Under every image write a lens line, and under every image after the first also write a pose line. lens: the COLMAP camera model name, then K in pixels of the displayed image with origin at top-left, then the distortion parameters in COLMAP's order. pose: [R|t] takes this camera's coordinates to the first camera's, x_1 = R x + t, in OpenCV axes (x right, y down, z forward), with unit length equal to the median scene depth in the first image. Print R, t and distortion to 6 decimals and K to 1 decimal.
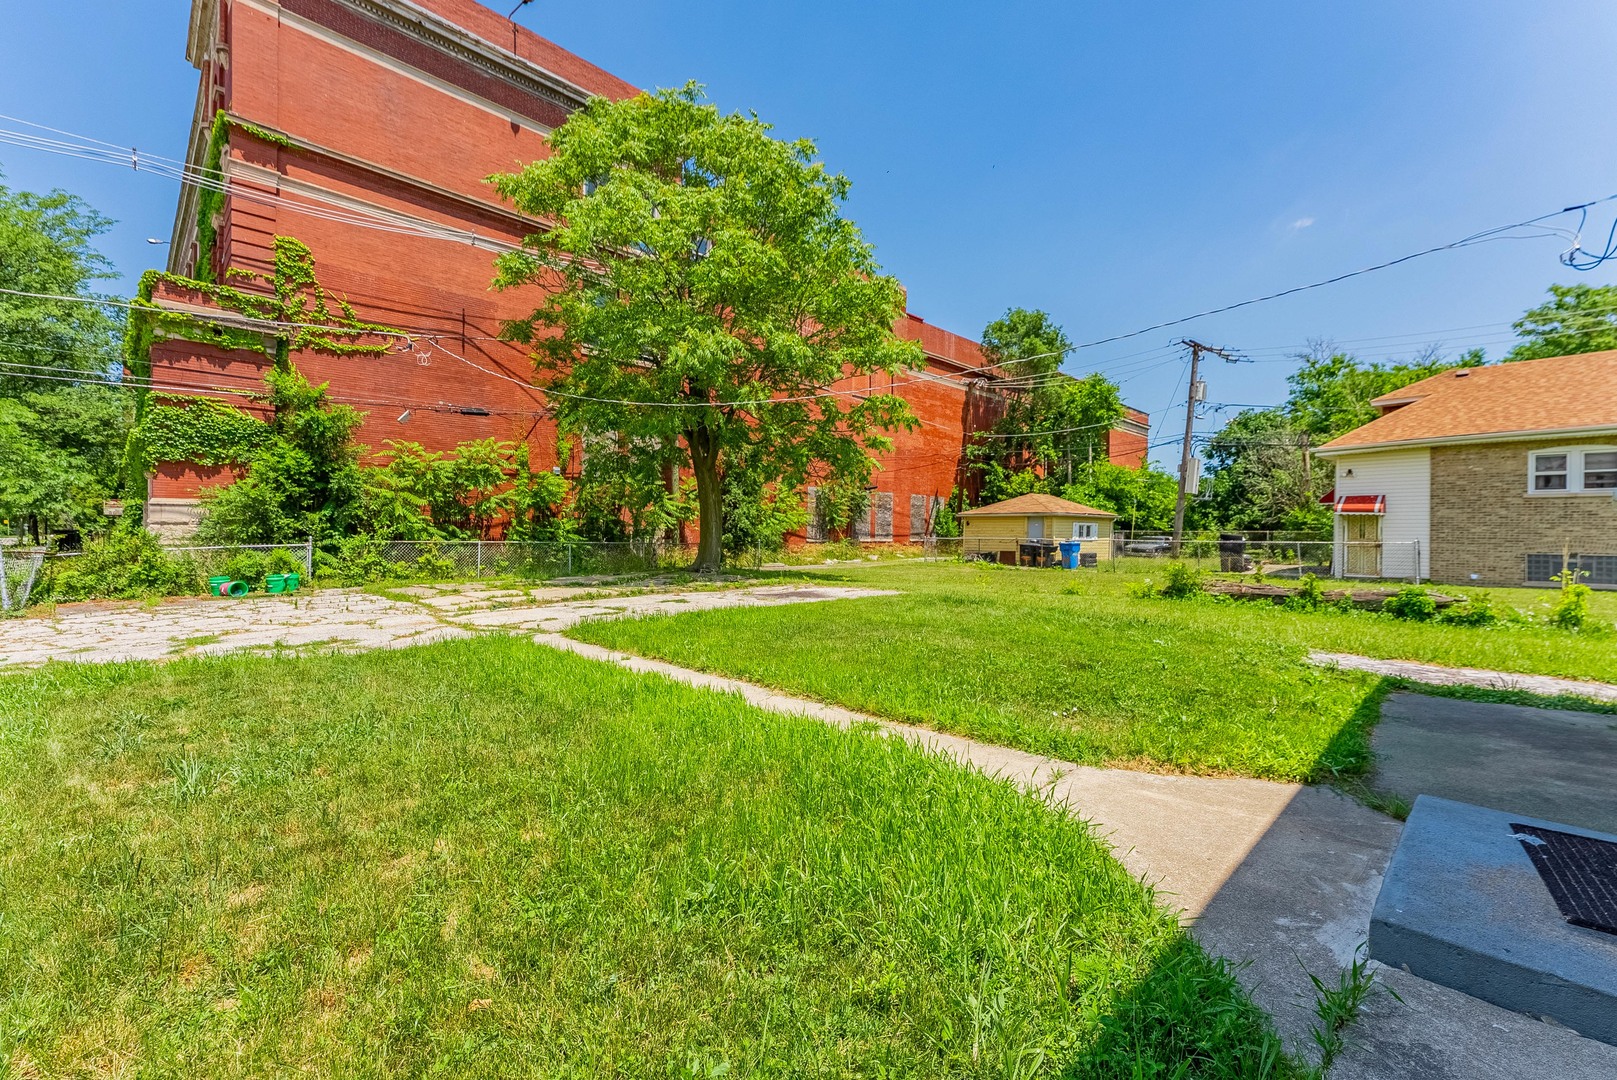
lens RADIAL K [[654.2, 0, 805.7], [0, 654.2, 537.5], [0, 0, 1]] dist [-0.000226, -0.000180]
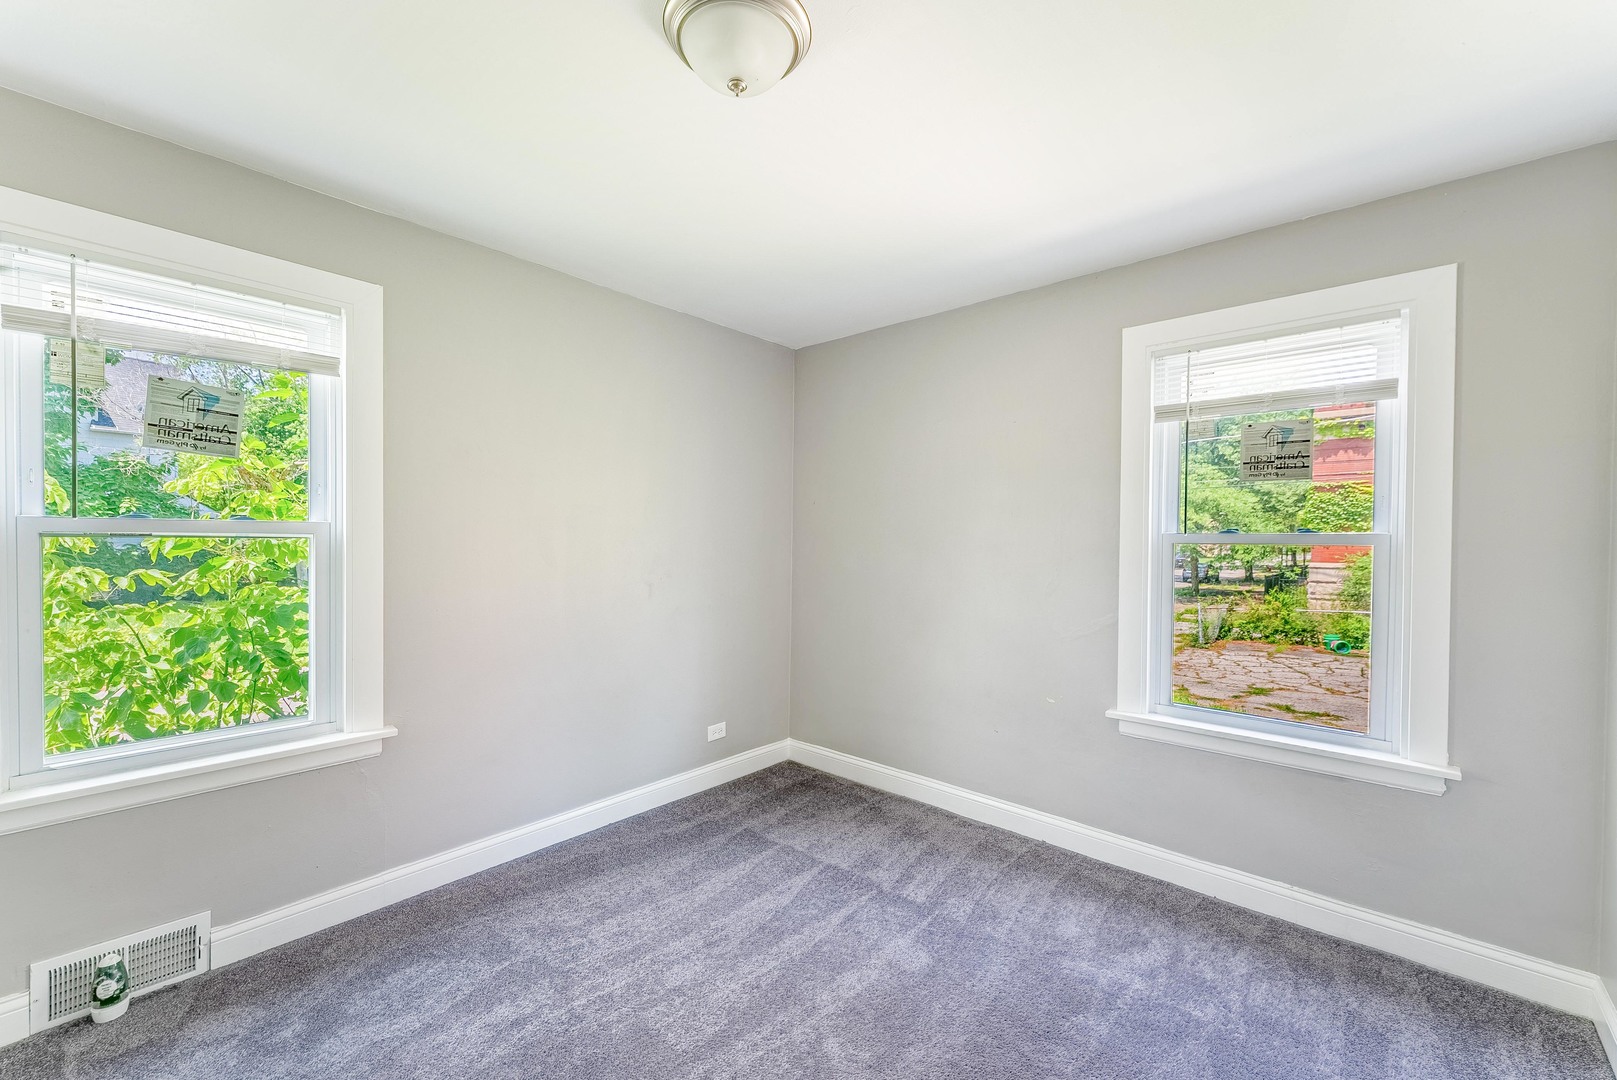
lens RADIAL K [[654.2, 0, 805.2], [0, 654.2, 543.2], [0, 0, 1]] dist [-0.000226, -0.000180]
pose [[0.032070, 0.010219, -0.999433, 0.347354], [-0.018266, 0.999787, 0.009636, -0.110210], [0.999319, 0.017947, 0.032250, -0.083899]]
